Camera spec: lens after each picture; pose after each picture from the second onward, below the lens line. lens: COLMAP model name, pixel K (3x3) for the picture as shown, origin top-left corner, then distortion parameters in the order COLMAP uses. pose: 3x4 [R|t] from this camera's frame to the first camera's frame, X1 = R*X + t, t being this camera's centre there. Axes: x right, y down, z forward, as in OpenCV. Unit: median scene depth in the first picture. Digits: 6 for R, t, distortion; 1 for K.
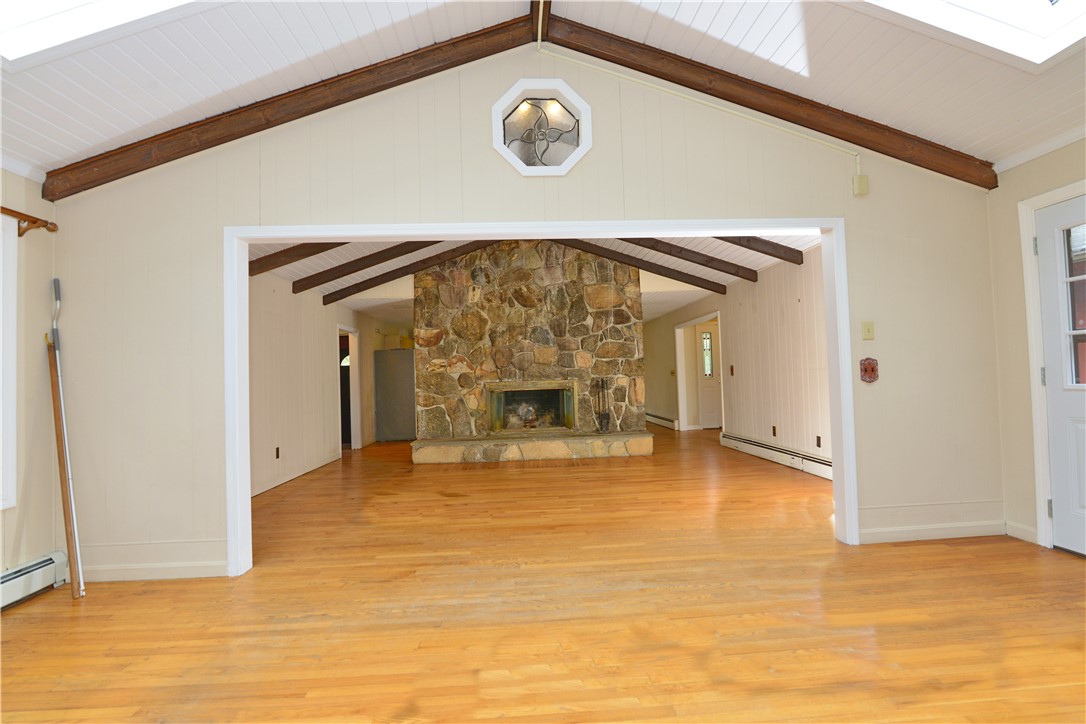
lens RADIAL K [[494.2, 0, 542.5], [0, 494.2, 353.6], [0, 0, 1]] dist [-0.027636, 0.000096]
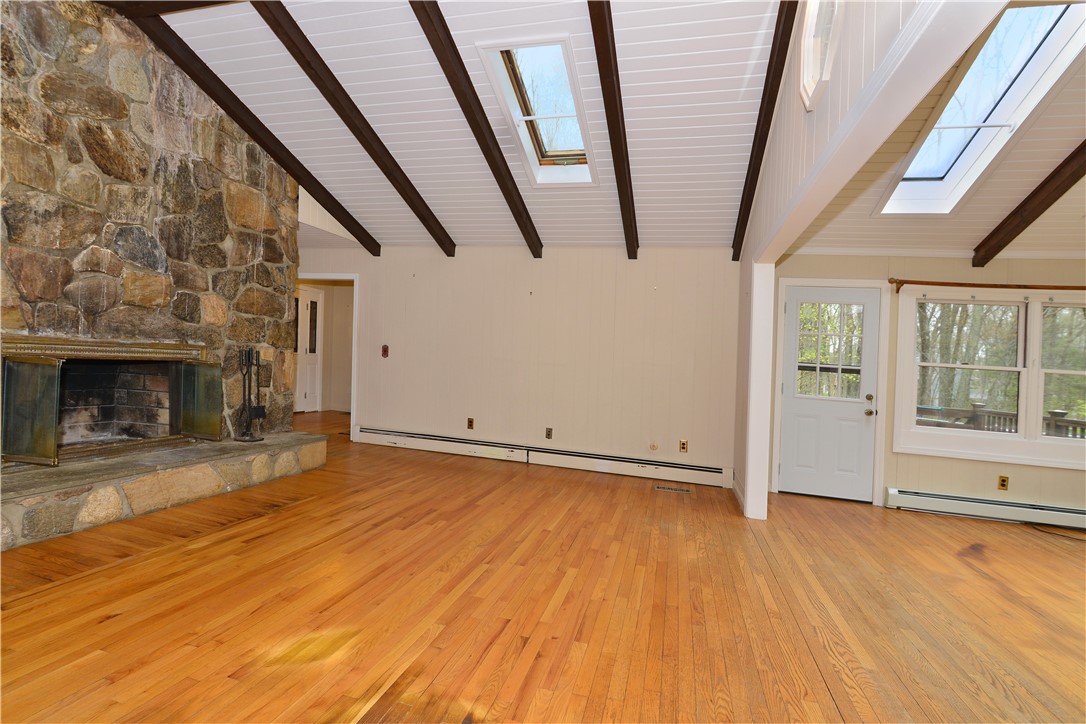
lens RADIAL K [[498.3, 0, 546.5], [0, 498.3, 363.6], [0, 0, 1]] dist [-0.017969, -0.000052]
pose [[0.326258, 0.053899, 0.943743, -0.315444], [-0.124954, 0.992071, -0.013462, 0.032295], [-0.936986, -0.113532, 0.330406, 0.464815]]
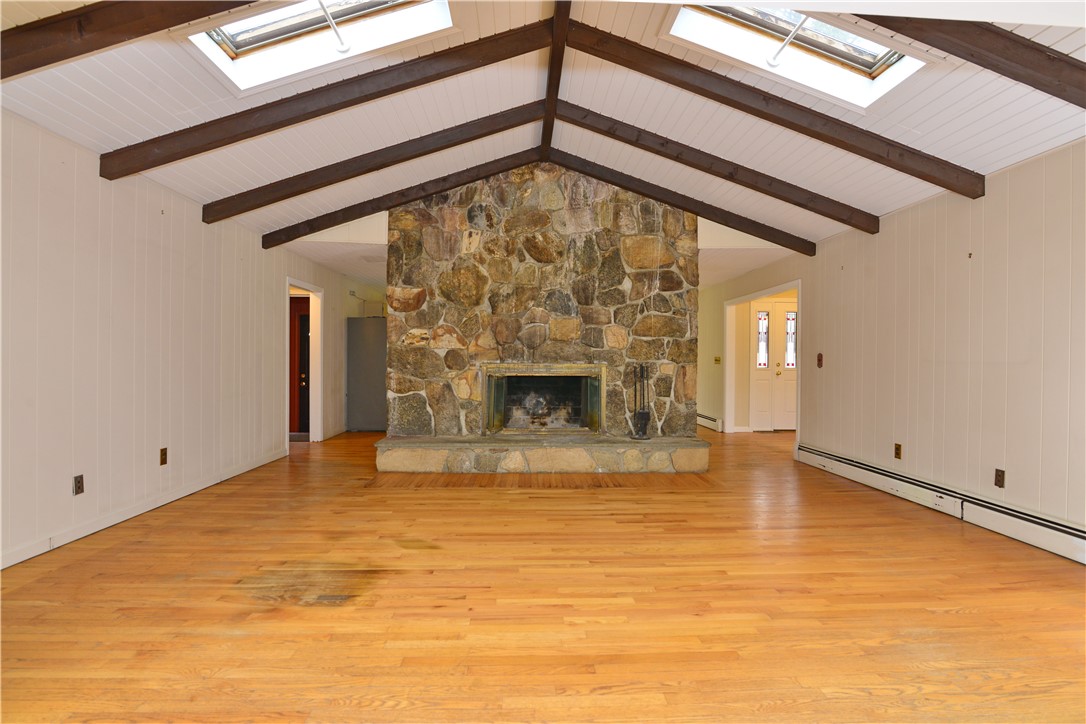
lens RADIAL K [[504.8, 0, 540.9], [0, 504.8, 364.8], [0, 0, 1]] dist [-0.016846, -0.000058]
pose [[0.999081, 0.039866, -0.015732, -0.015545], [-0.038879, 0.997519, 0.058693, 0.013342], [0.018033, -0.058027, 0.998152, 0.248321]]
